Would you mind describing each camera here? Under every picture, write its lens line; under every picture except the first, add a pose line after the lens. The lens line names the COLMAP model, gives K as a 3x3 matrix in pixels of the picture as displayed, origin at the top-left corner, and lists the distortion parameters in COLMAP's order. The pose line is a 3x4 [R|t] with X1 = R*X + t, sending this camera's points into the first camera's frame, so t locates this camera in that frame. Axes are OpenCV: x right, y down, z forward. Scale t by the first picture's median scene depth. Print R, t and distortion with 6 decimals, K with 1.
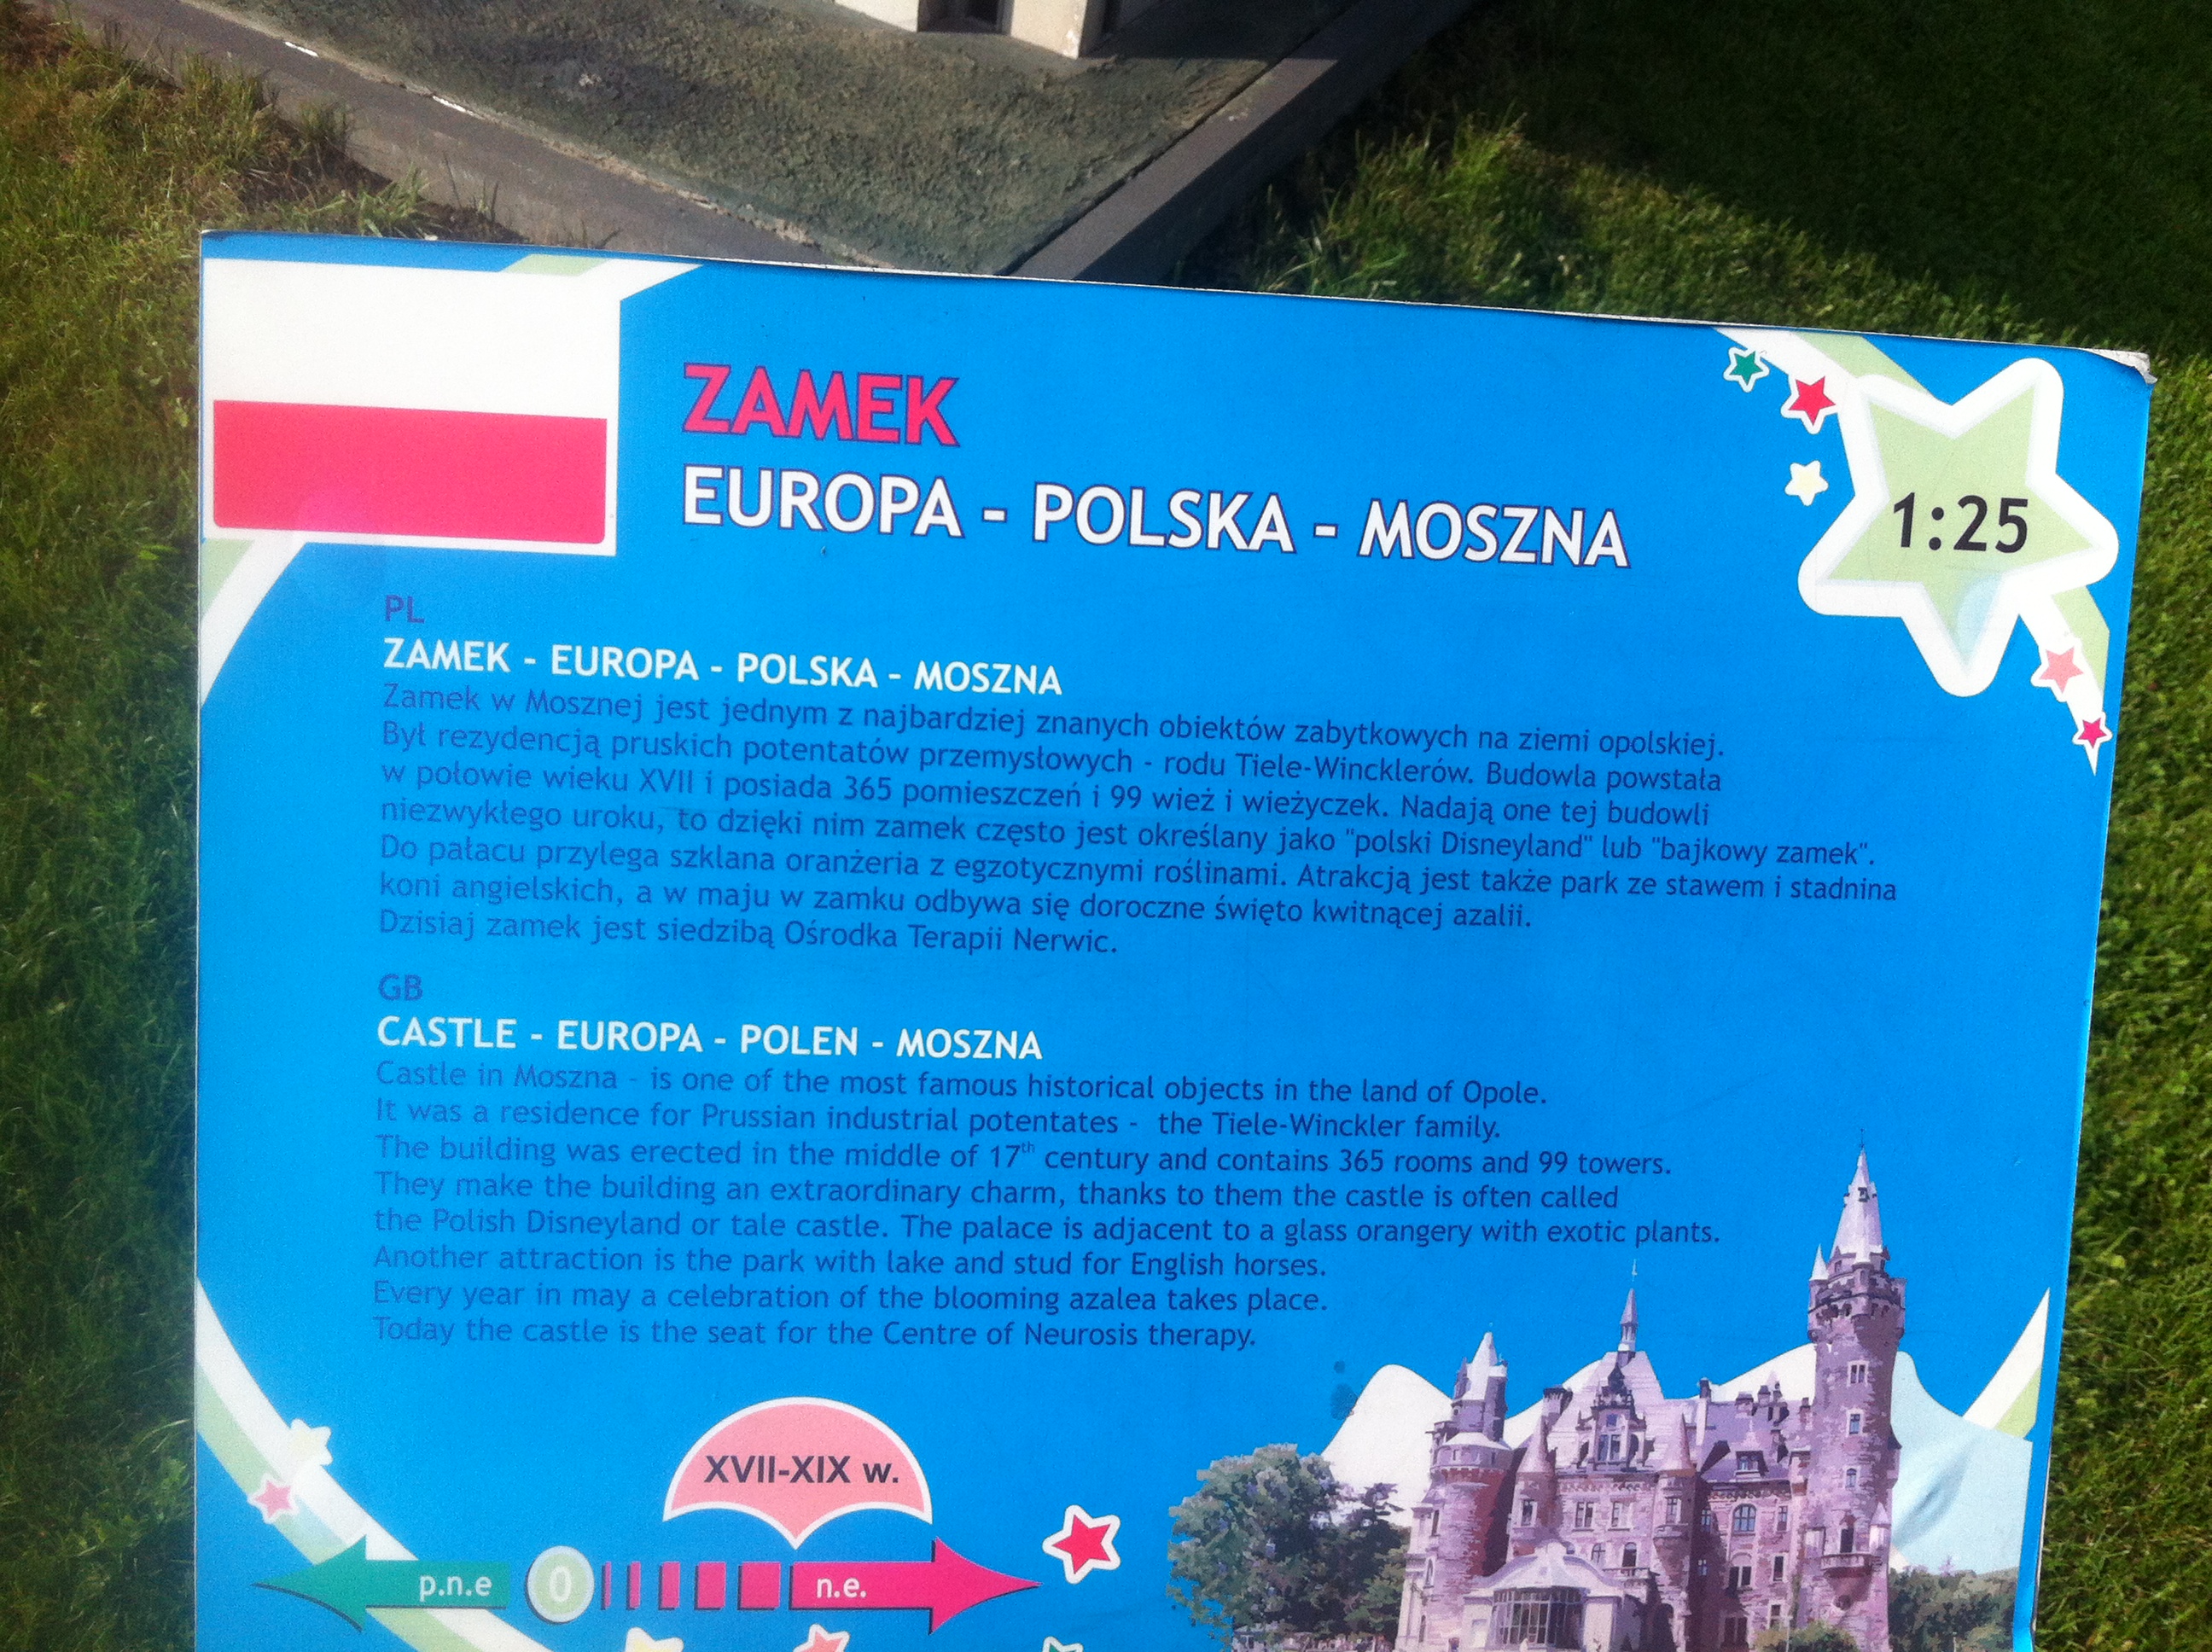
lens RADIAL K [[2197.9, 0, 1105.7], [0, 2197.9, 920.4], [0, 0, 1]] dist [0.038625, 0.008695]
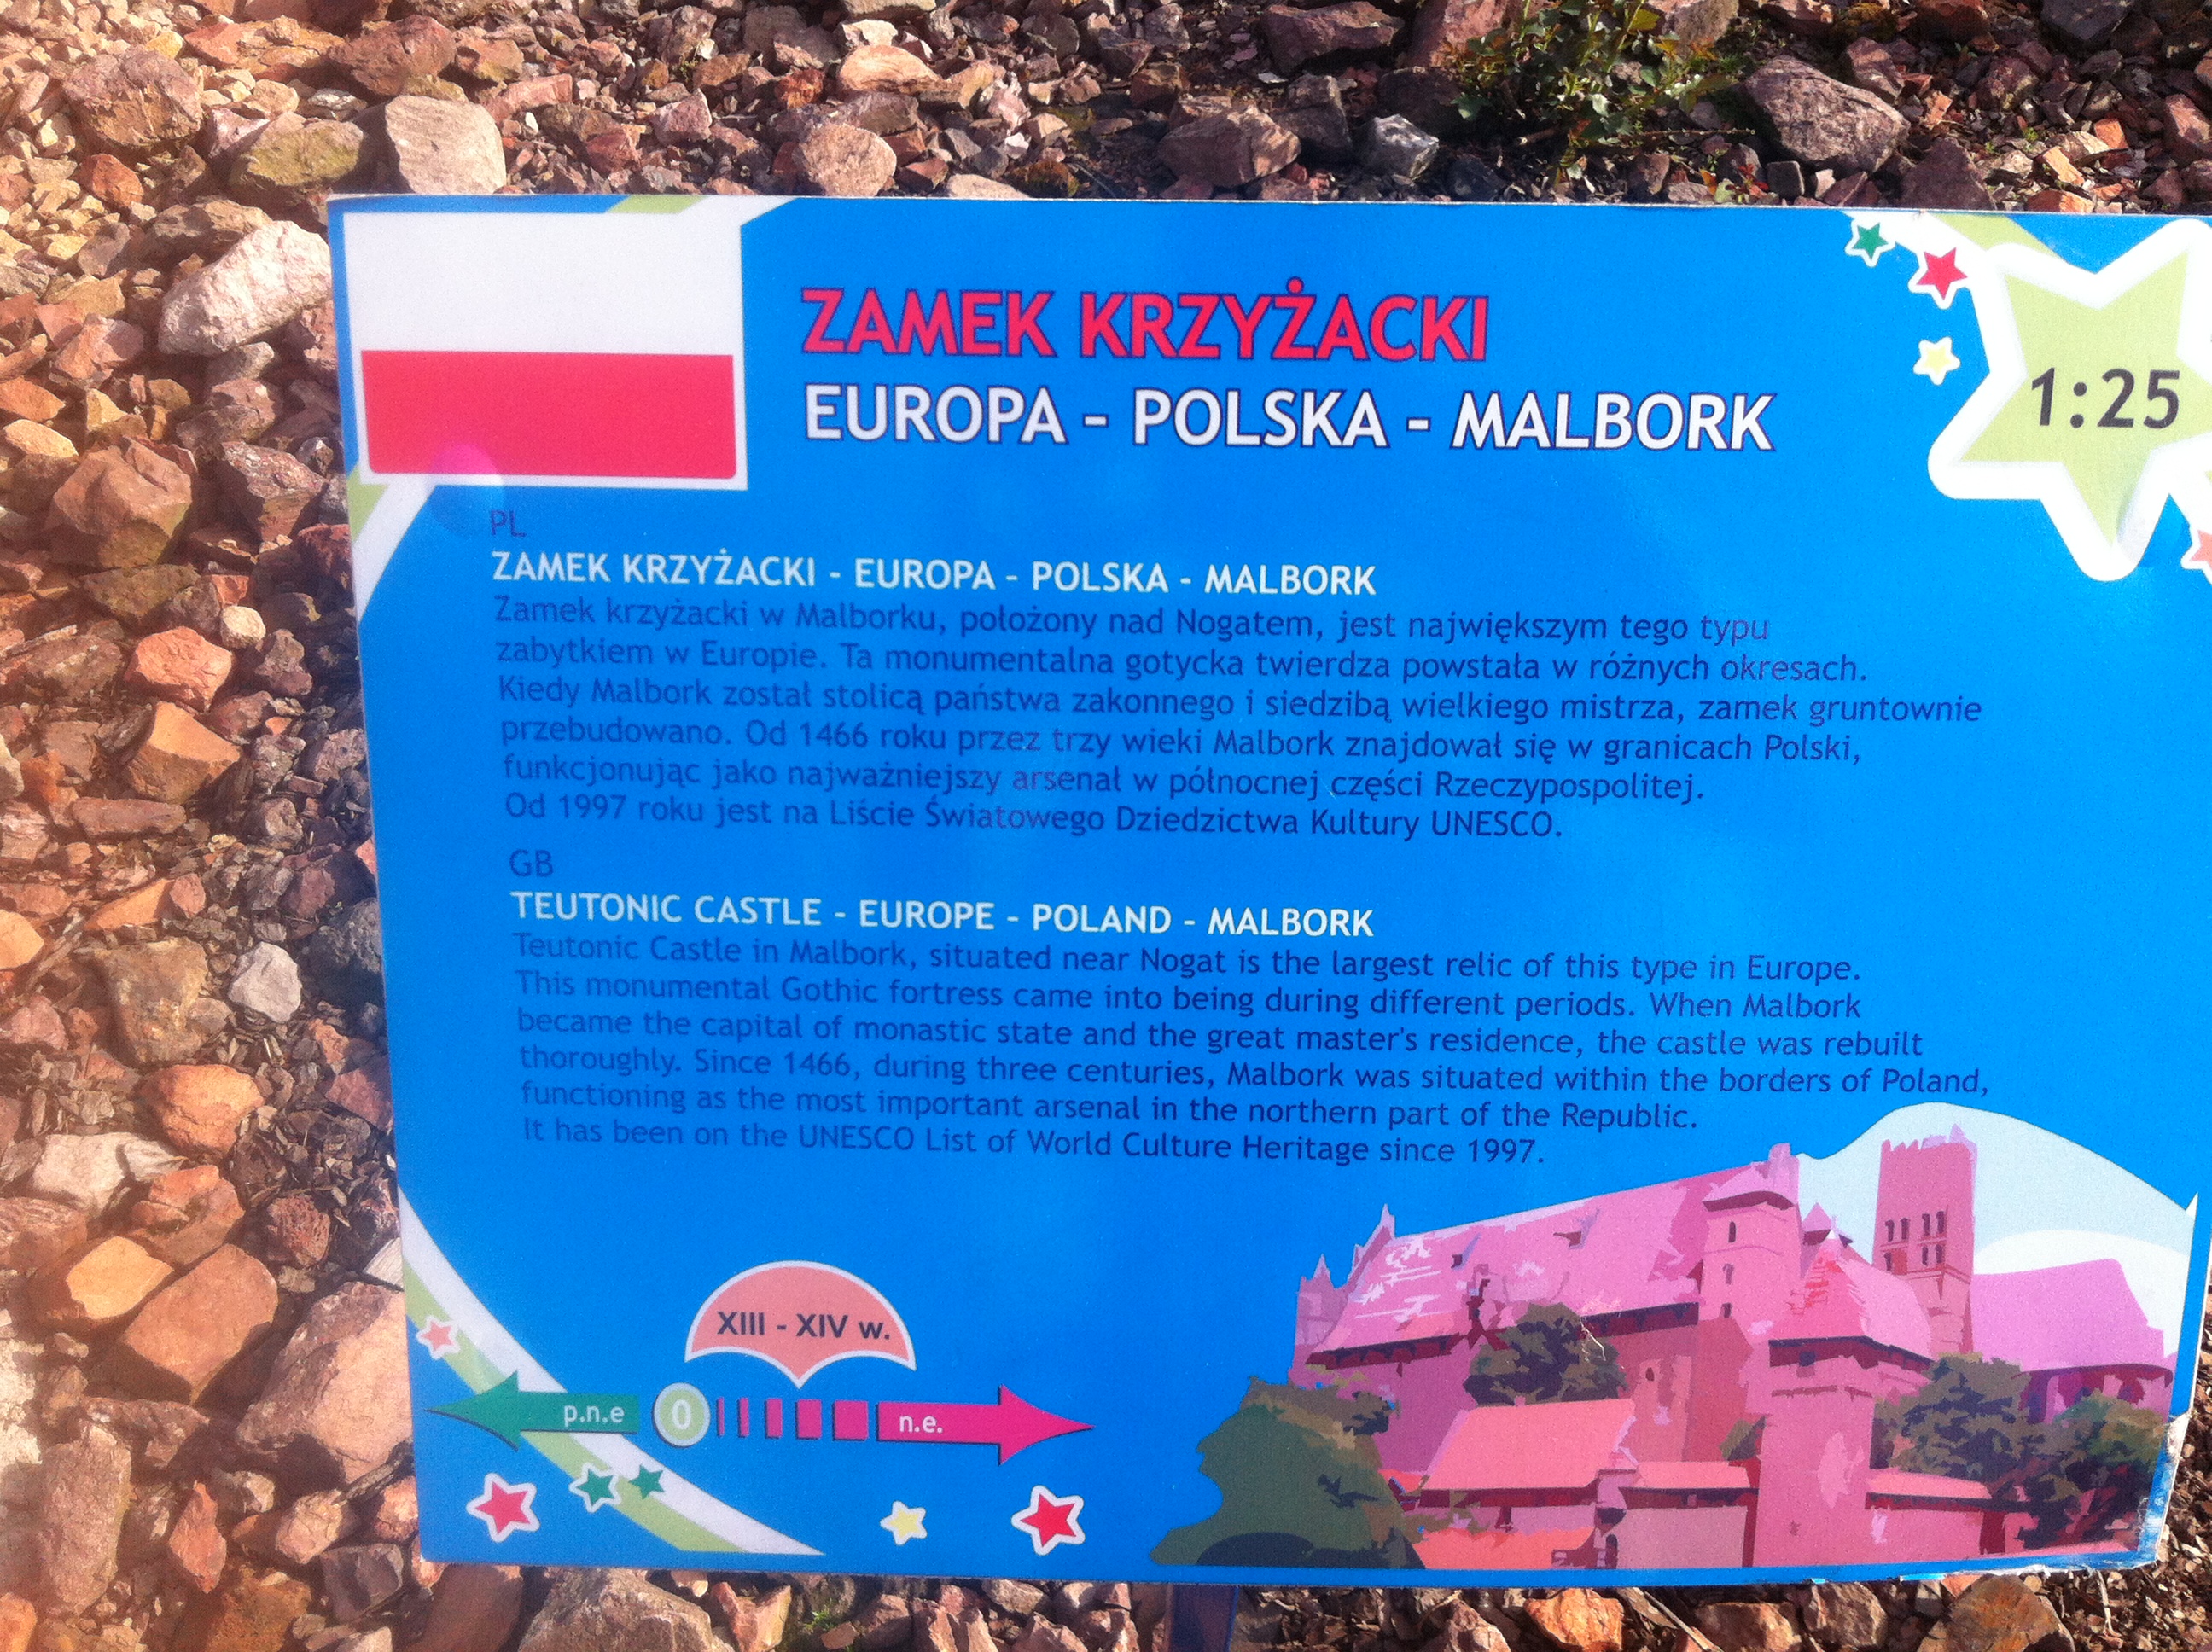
lens RADIAL K [[2026.5, 0, 1139.0], [0, 2026.5, 857.3], [0, 0, 1]] dist [0.079548, -0.277683]
pose [[0.987853, -0.002580, -0.155370, 0.119049], [0.006421, 0.999686, 0.024221, 0.000393], [0.155259, -0.024925, 0.987559, 0.041455]]
